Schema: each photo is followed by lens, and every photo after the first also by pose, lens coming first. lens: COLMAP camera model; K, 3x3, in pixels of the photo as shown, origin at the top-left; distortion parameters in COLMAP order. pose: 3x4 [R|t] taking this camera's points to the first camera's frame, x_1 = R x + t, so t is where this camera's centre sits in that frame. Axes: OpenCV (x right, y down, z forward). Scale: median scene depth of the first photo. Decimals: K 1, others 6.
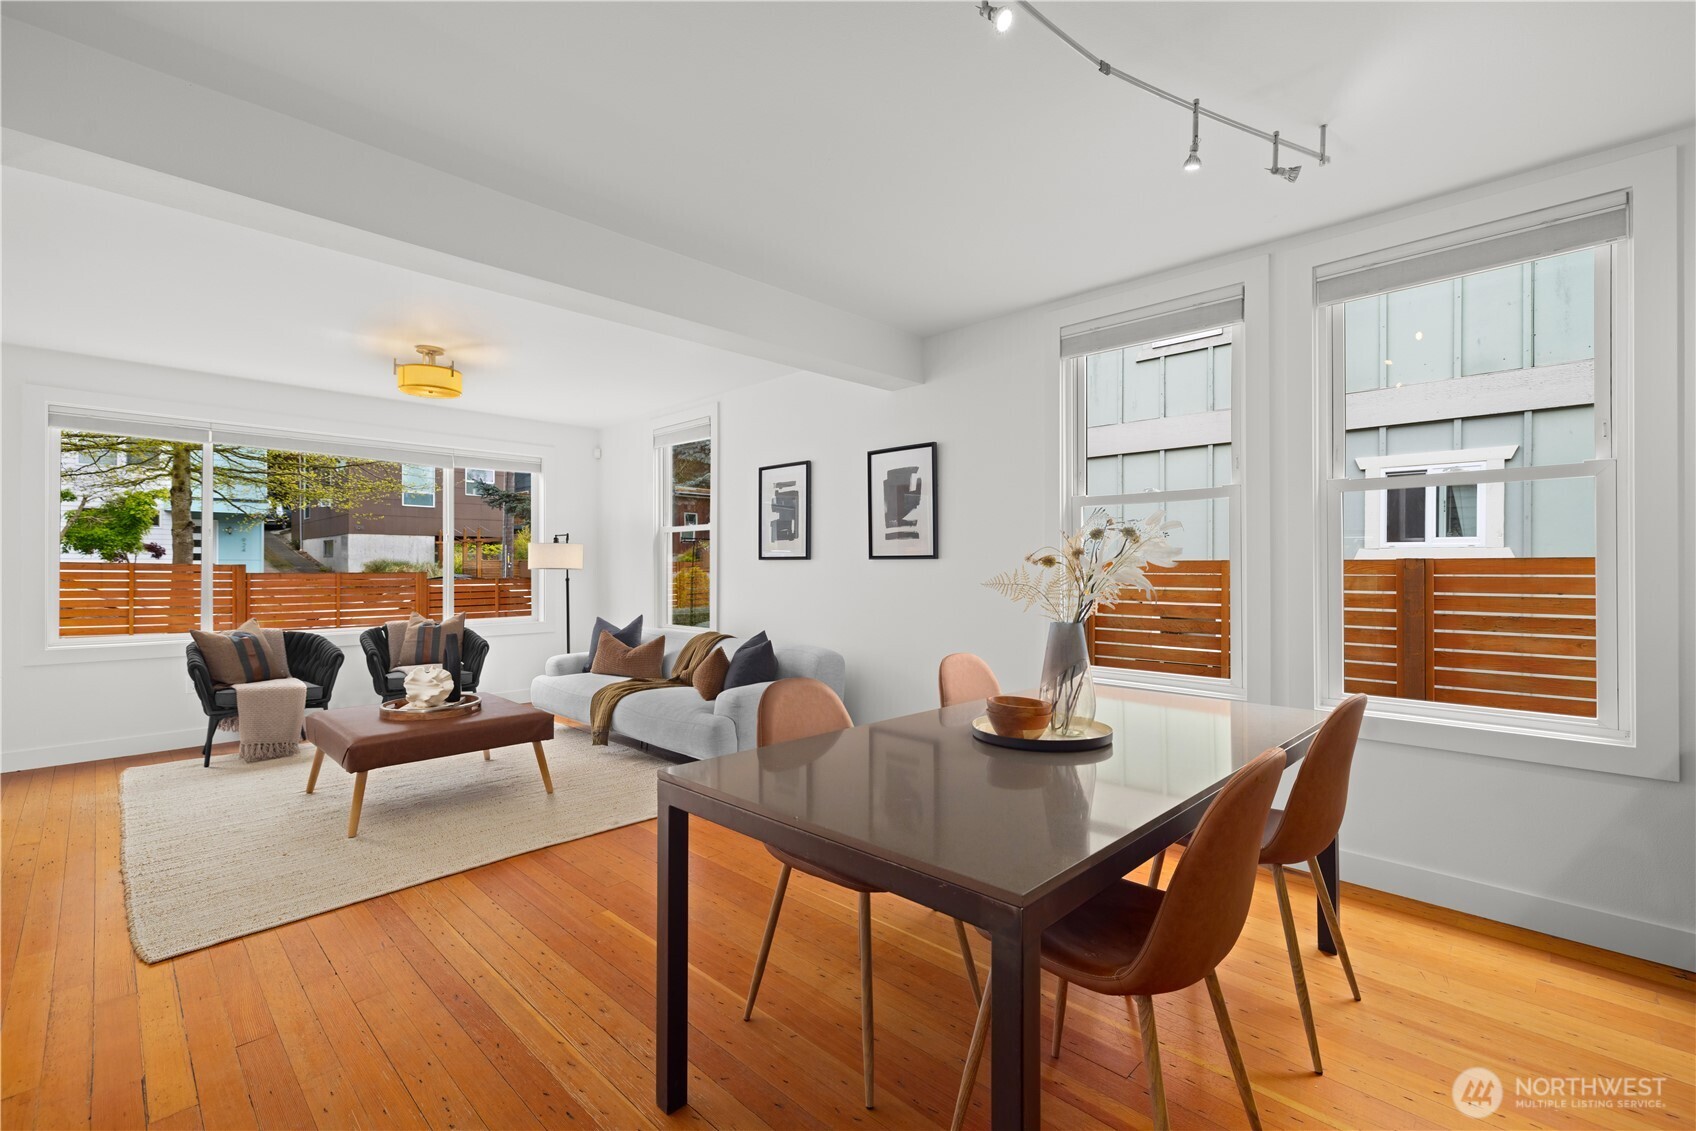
lens RADIAL K [[743.0, 0, 849.3], [0, 743.0, 563.8], [0, 0, 1]] dist [0.005486, 0.000766]
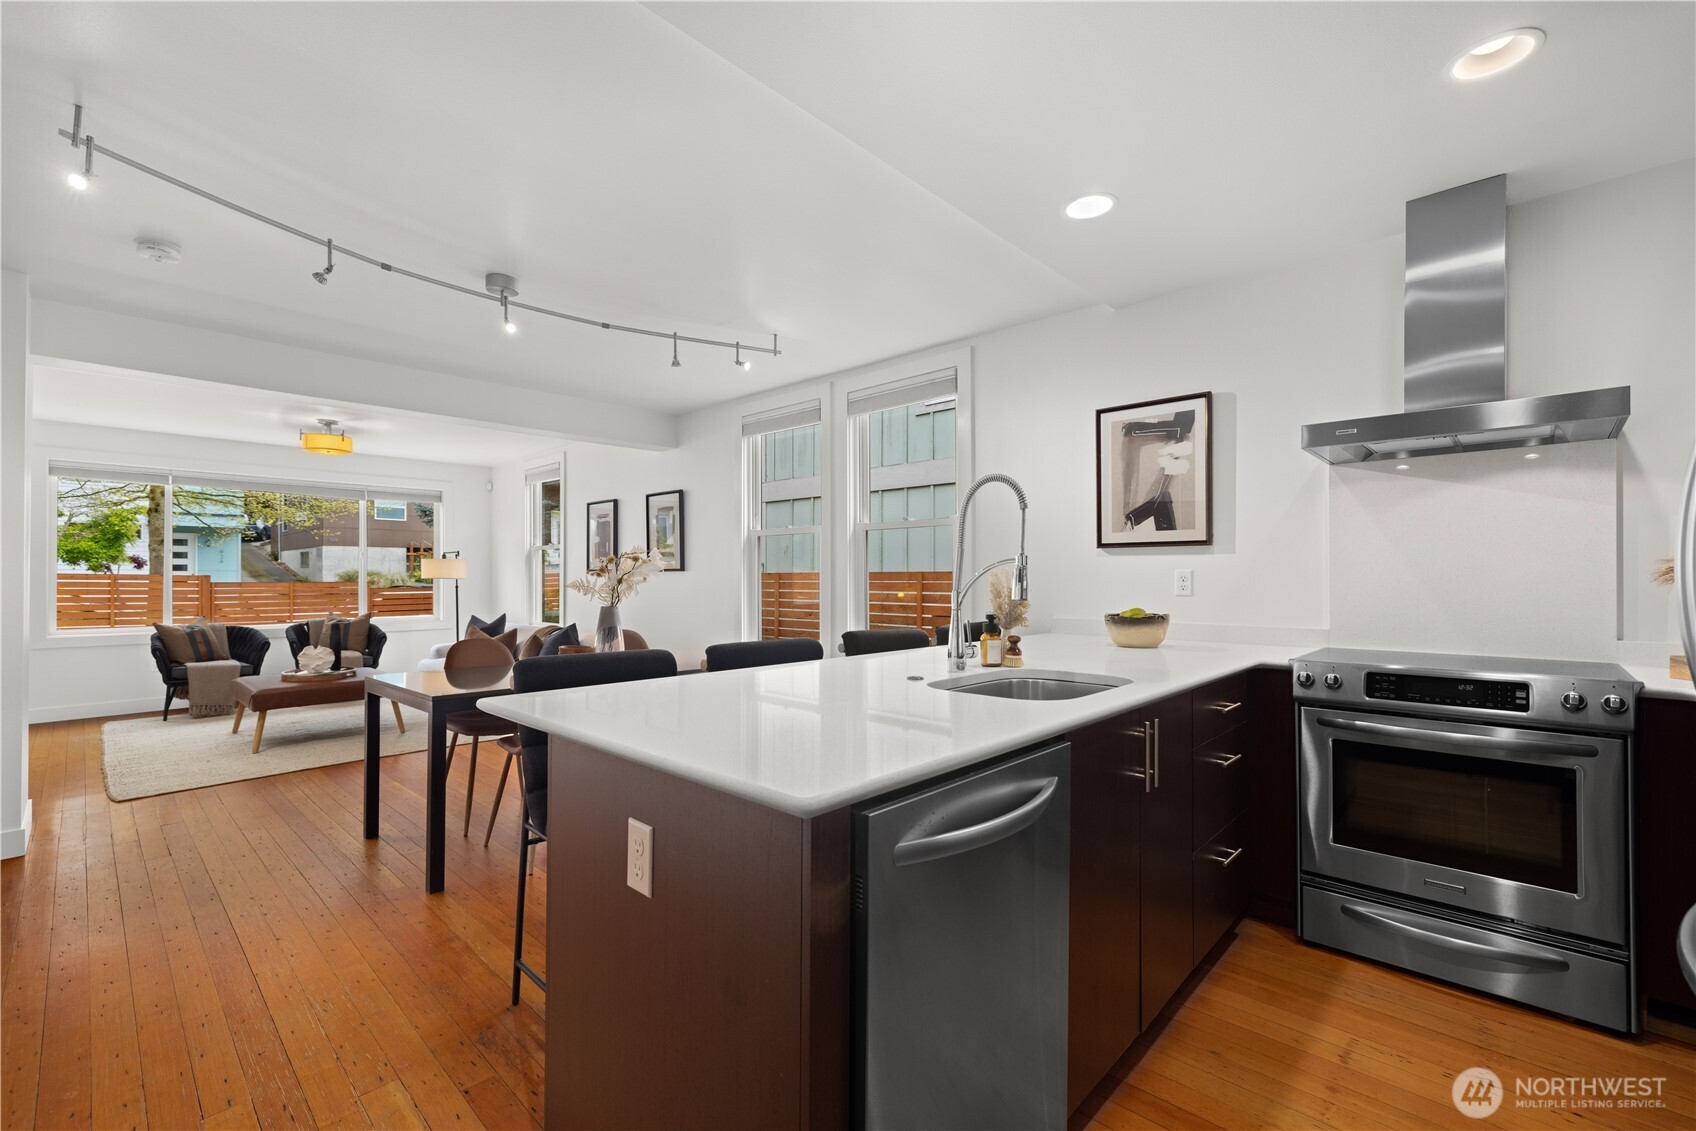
lens RADIAL K [[729.2, 0, 853.7], [0, 729.2, 574.3], [0, 0, 1]] dist [0.001600, 0.000334]
pose [[0.999713, -0.001907, 0.023871, 0.343540], [0.001854, 0.999996, 0.002245, -0.002427], [-0.023875, -0.002200, 0.999713, -0.344941]]
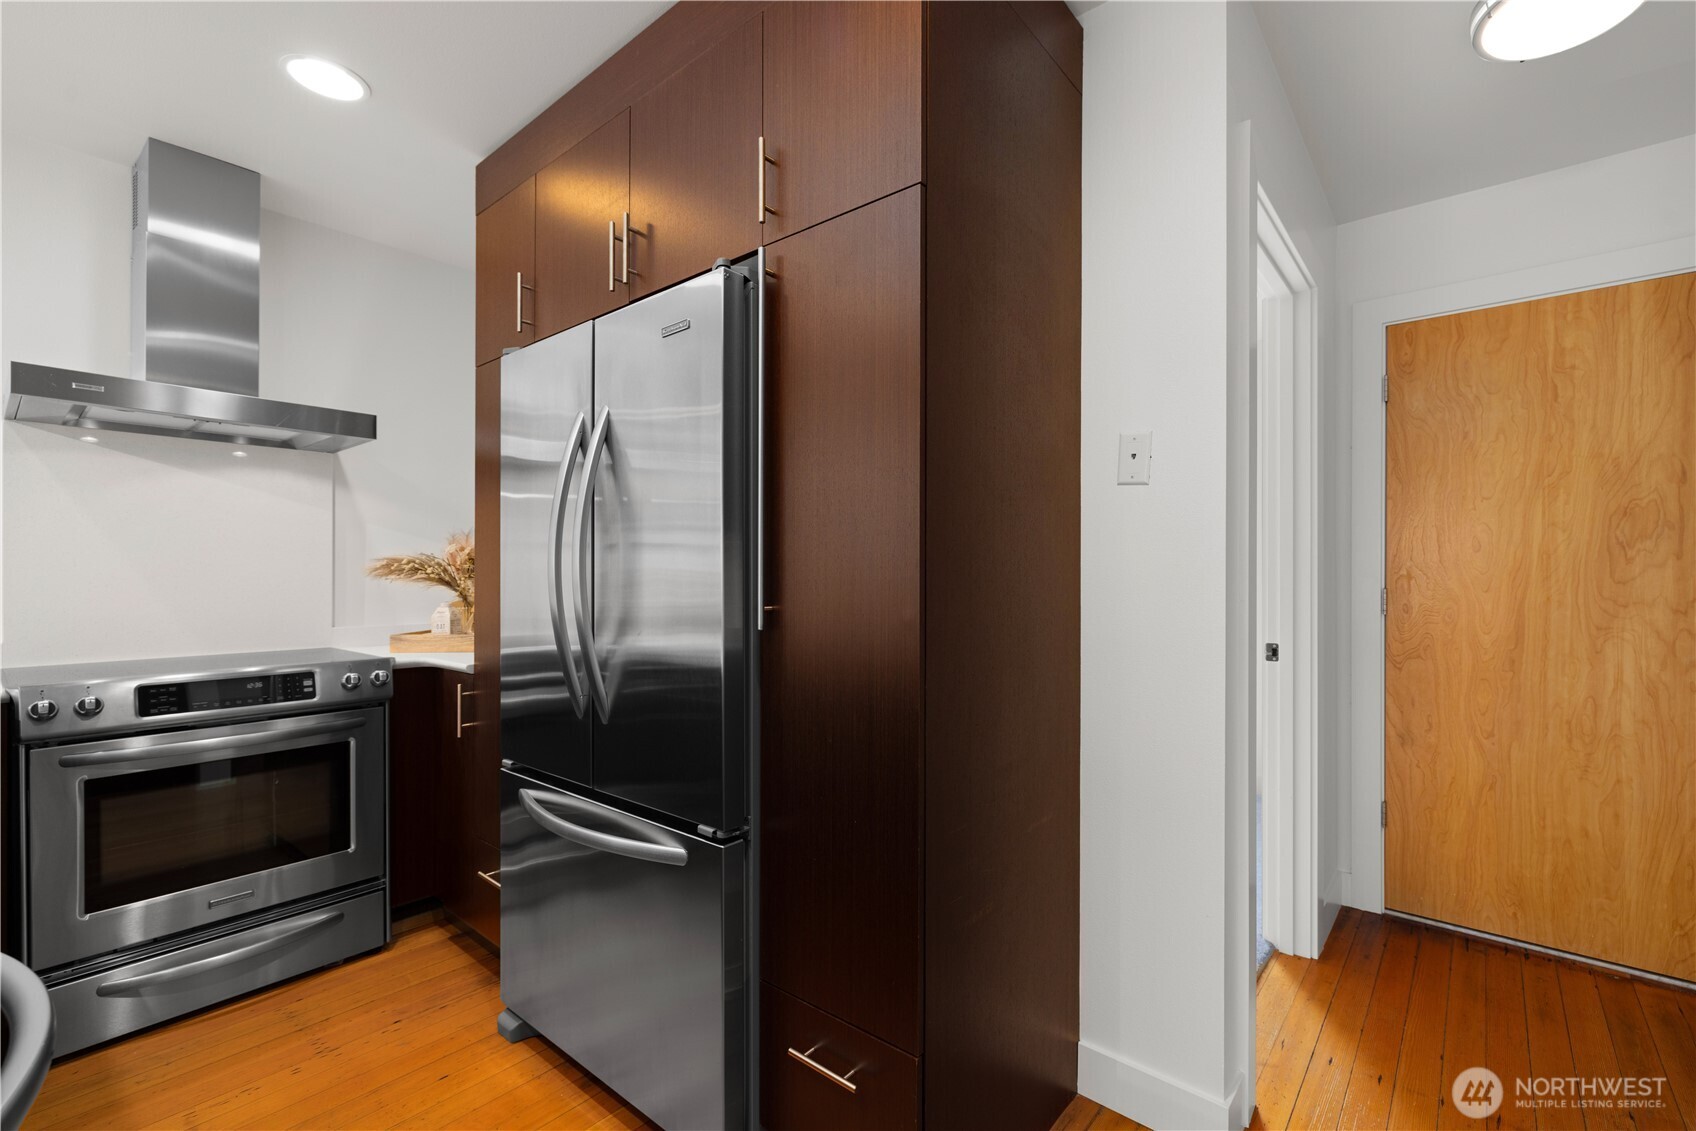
lens RADIAL K [[730.5, 0, 898.8], [0, 730.5, 570.6], [0, 0, 1]] dist [-0.001015, -0.000298]
pose [[-0.111293, 0.001471, 0.993787, 0.274837], [-0.007436, 0.999970, -0.002313, -0.002203], [-0.993760, -0.007647, -0.111278, -0.268860]]
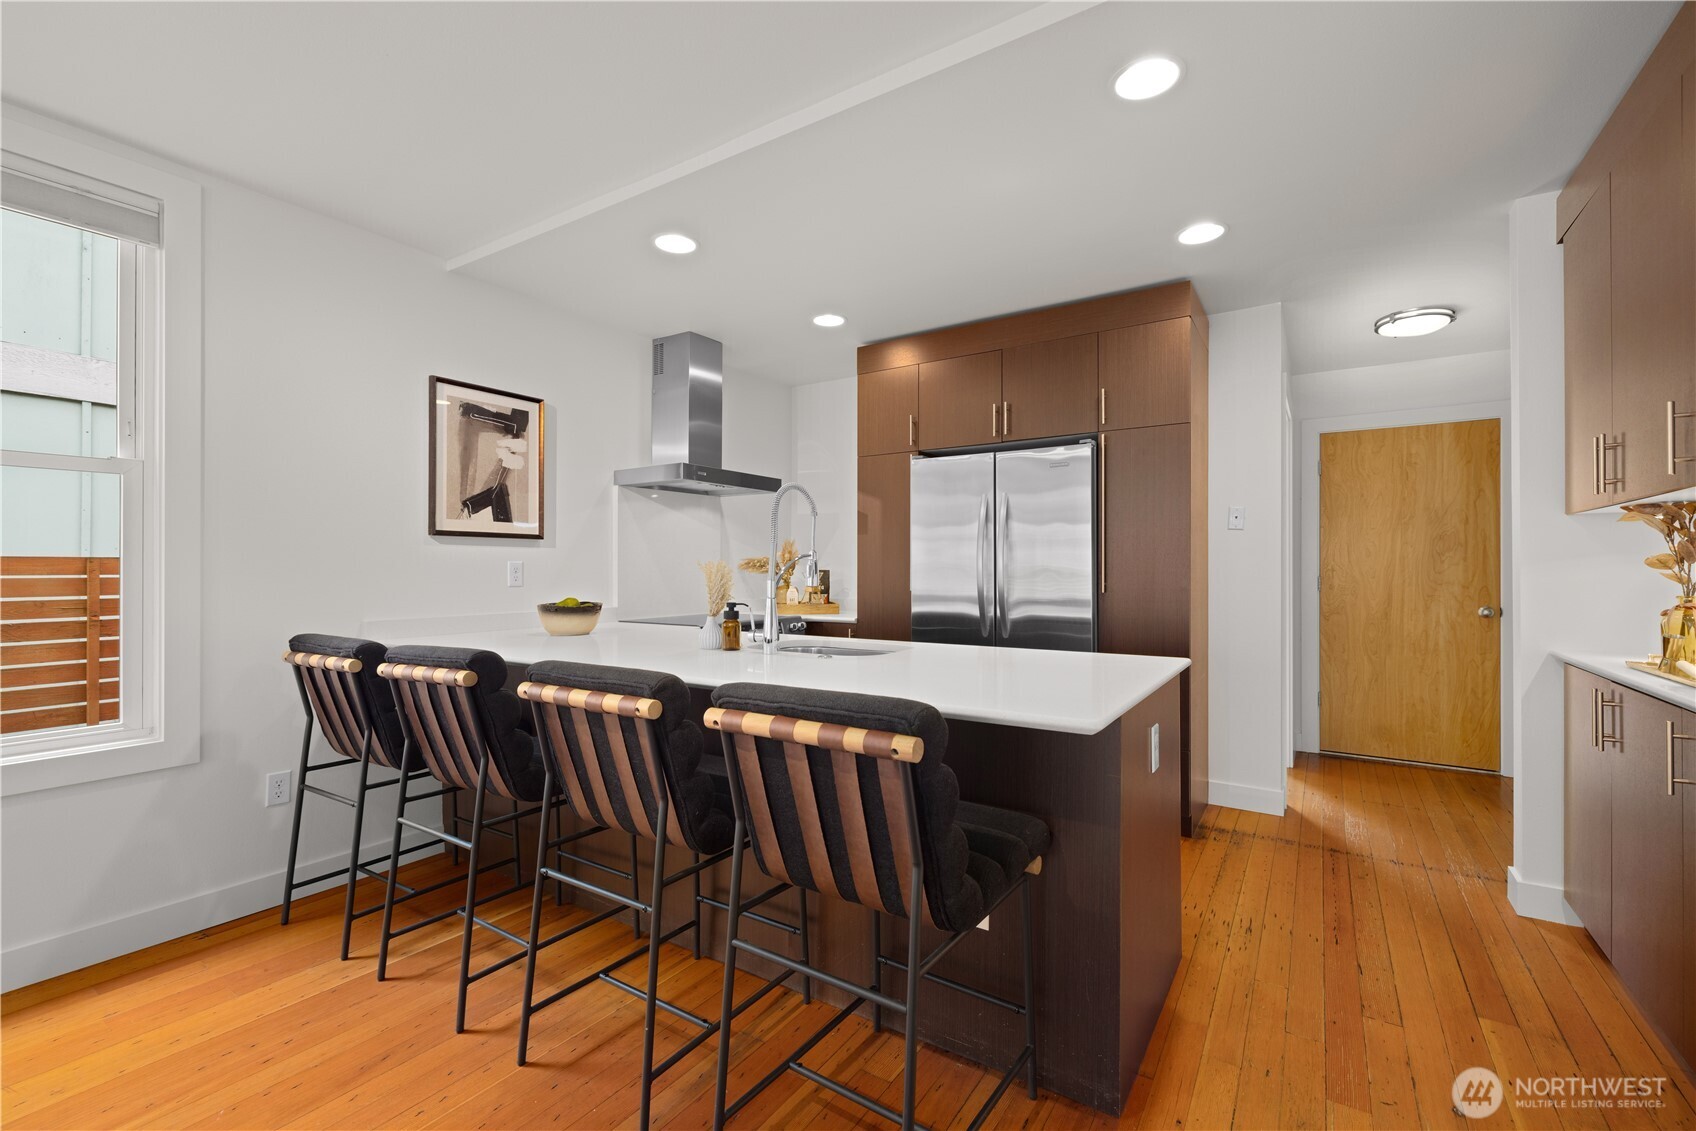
lens RADIAL K [[708.0, 0, 848.0], [0, 708.0, 565.5], [0, 0, 1]] dist [-0.000450, -0.000315]
pose [[-0.189300, 0.002884, 0.981915, -0.043452], [-0.006112, 0.999973, -0.004115, -0.000012], [-0.981900, -0.006780, -0.189278, 0.114767]]
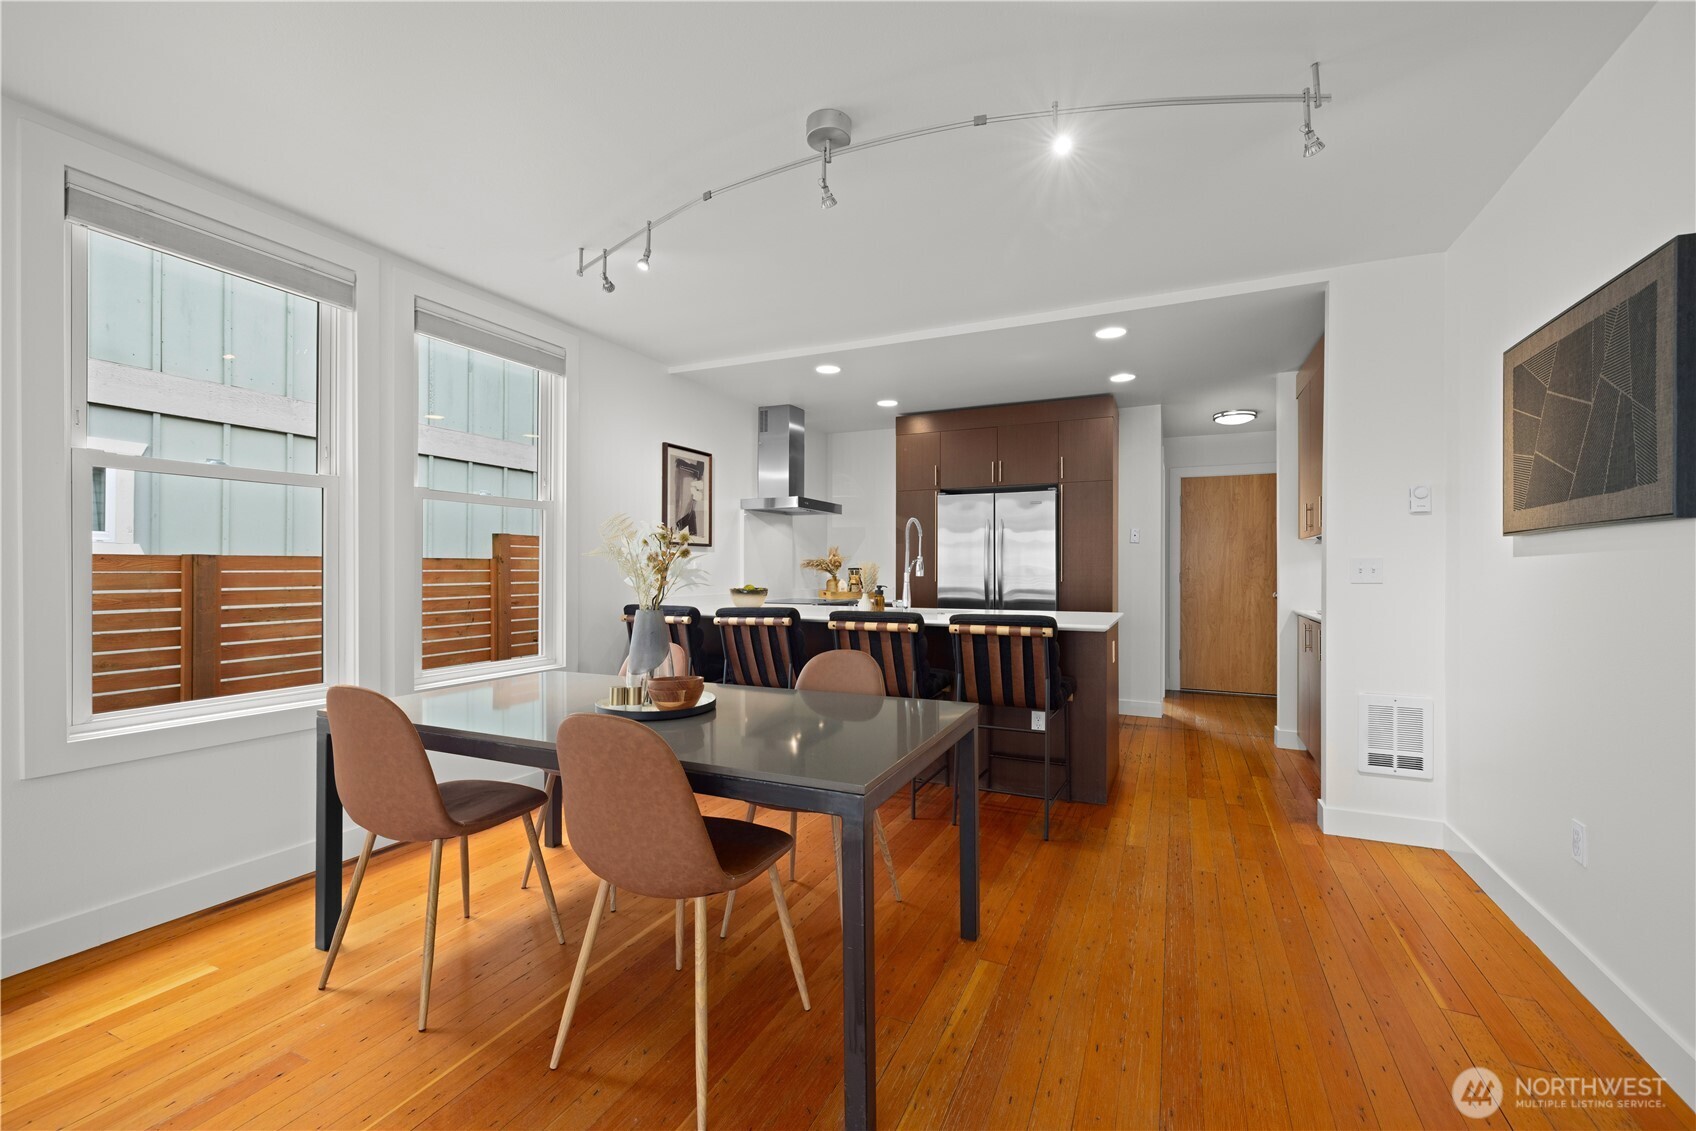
lens RADIAL K [[713.4, 0, 848.2], [0, 713.4, 569.3], [0, 0, 1]] dist [0.002791, 0.000294]
pose [[-0.342941, -0.003142, 0.939352, -0.349289], [-0.007858, 0.999969, 0.000476, 0.004129], [-0.939324, -0.007218, -0.342955, 0.432981]]
